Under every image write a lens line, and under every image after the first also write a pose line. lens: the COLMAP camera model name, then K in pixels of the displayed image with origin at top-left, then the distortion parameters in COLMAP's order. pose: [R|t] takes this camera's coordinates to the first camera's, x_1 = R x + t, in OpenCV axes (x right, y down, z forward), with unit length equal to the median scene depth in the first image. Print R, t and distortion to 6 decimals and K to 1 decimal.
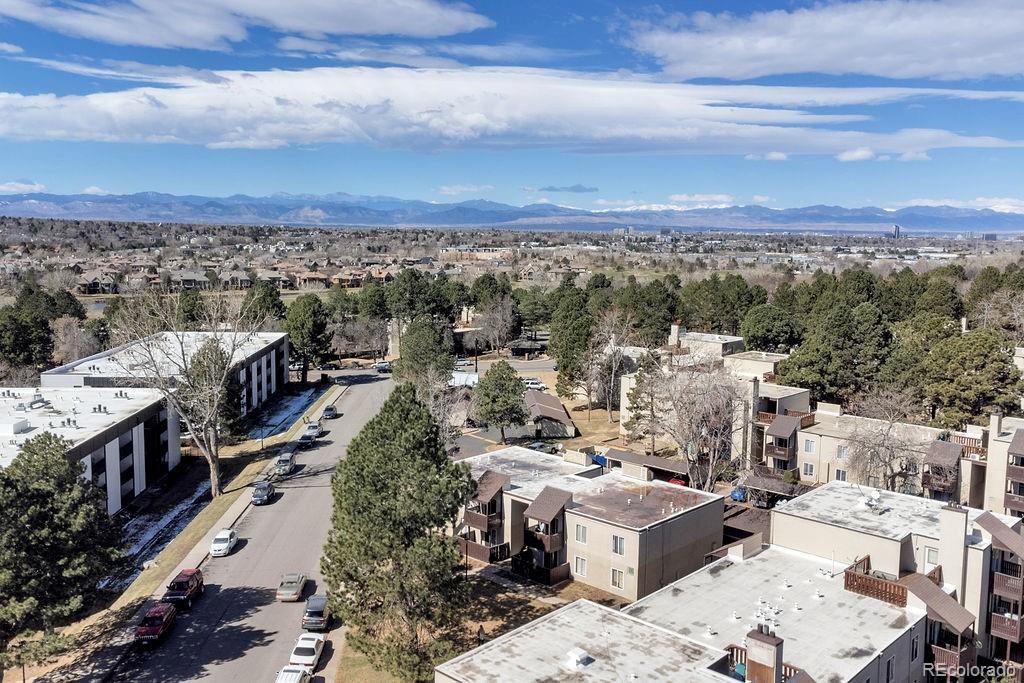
lens RADIAL K [[933.9, 0, 490.1], [0, 933.9, 341.1], [0, 0, 1]] dist [0.046703, -0.013828]
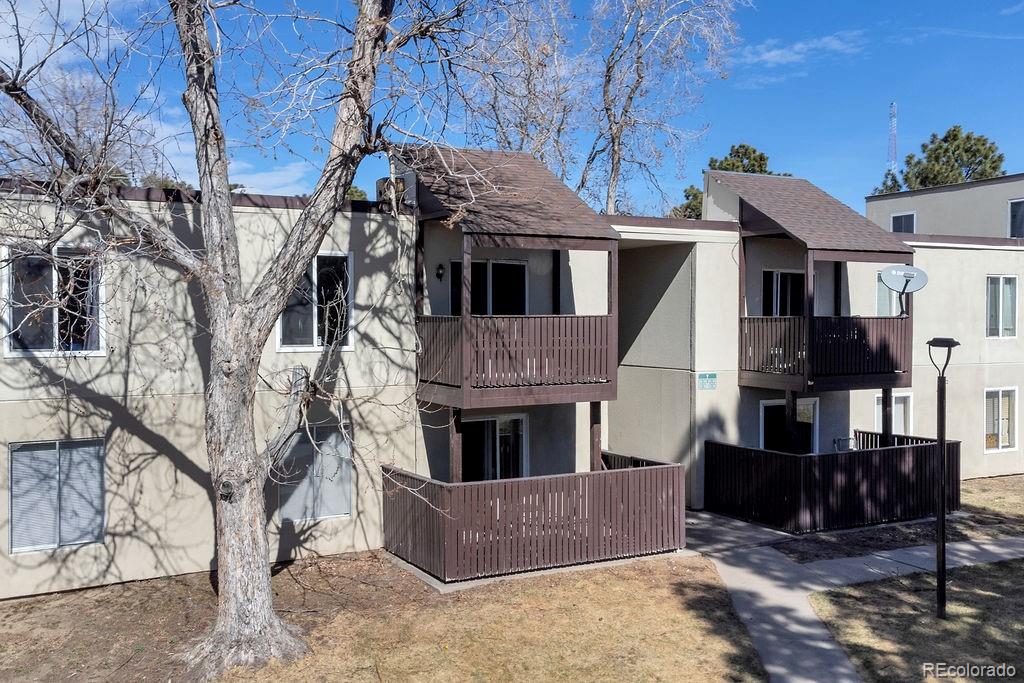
lens RADIAL K [[933.9, 0, 490.1], [0, 933.9, 341.1], [0, 0, 1]] dist [0.046703, -0.013828]
pose [[0.330917, -0.022071, 0.943402, -0.166145], [0.145783, 0.988920, -0.028000, 0.170374], [-0.932331, 0.146797, 0.330468, 0.842466]]
